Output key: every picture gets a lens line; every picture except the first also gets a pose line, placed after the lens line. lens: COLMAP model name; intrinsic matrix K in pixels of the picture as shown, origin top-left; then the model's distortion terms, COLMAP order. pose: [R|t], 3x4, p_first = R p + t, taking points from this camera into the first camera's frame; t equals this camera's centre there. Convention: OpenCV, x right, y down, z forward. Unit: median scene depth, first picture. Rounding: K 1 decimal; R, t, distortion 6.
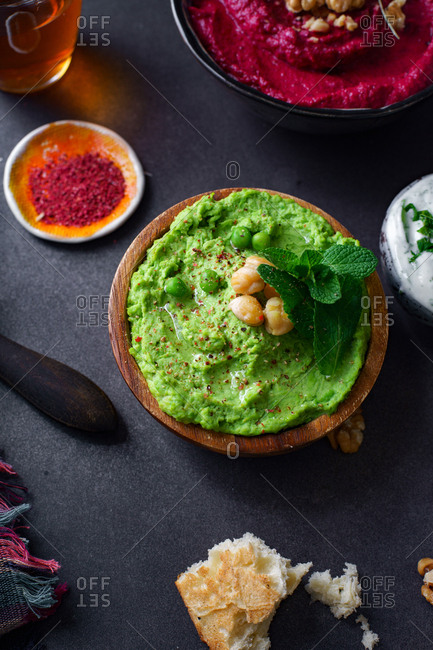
lens RADIAL K [[1005.3, 0, 216.5], [0, 1005.3, 325.0], [0, 0, 1]] dist [-0.091608, -0.028996]
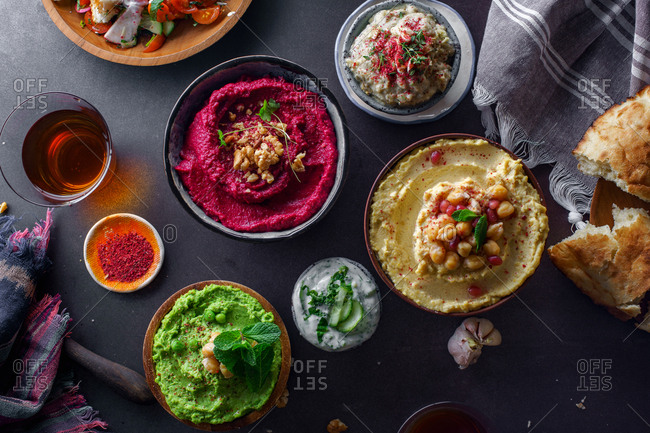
lens RADIAL K [[972.8, 0, 325.0], [0, 972.8, 216.5], [0, 0, 1]] dist [-0.088237, 0.113509]
pose [[0.998132, -0.034744, -0.050251, 0.313852], [0.048805, 0.948239, 0.313783, -0.767560], [0.036748, -0.315650, 0.948164, -0.597802]]
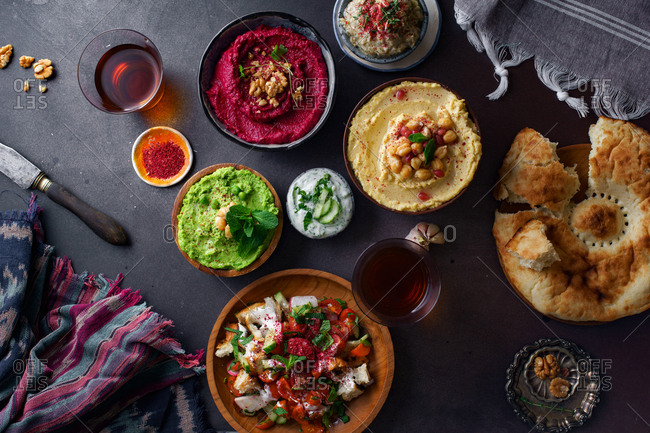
lens RADIAL K [[972.8, 0, 325.0], [0, 972.8, 216.5], [0, 0, 1]] dist [-0.088237, 0.113509]
pose [[0.996095, 0.032240, -0.082185, 0.441311], [-0.004181, 0.947116, 0.320863, -0.777769], [0.088183, -0.319267, 0.943553, -1.164739]]
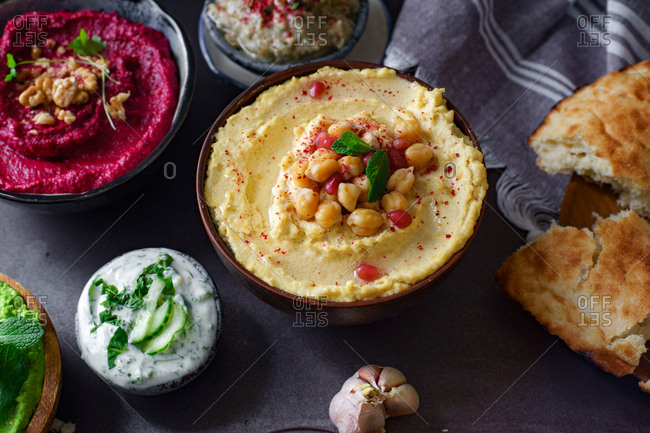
lens RADIAL K [[1005.3, 0, 325.0], [0, 1005.3, 216.5], [0, 0, 1]] dist [-0.091608, -0.028996]
pose [[0.999178, 0.004012, -0.040346, 0.478060], [-0.009300, 0.991239, -0.131755, -0.044746], [0.039464, 0.132022, 0.990461, -0.099809]]
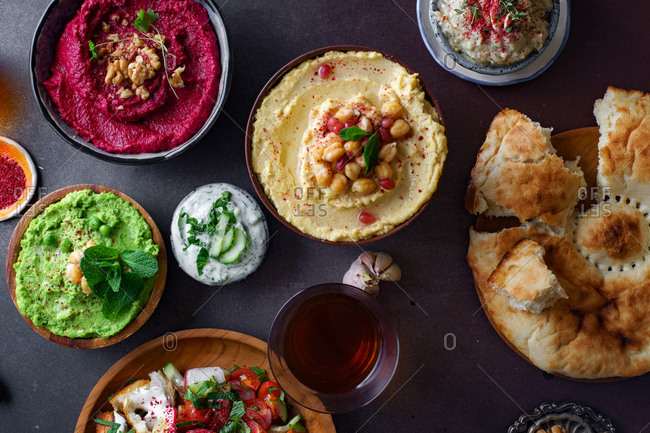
lens RADIAL K [[972.8, 0, 325.0], [0, 972.8, 216.5], [0, 0, 1]] dist [-0.088237, 0.113509]
pose [[0.999197, -0.025581, -0.030827, 0.463024], [0.034540, 0.939949, 0.339562, -0.634648], [0.020290, -0.340354, 0.940078, -0.482367]]
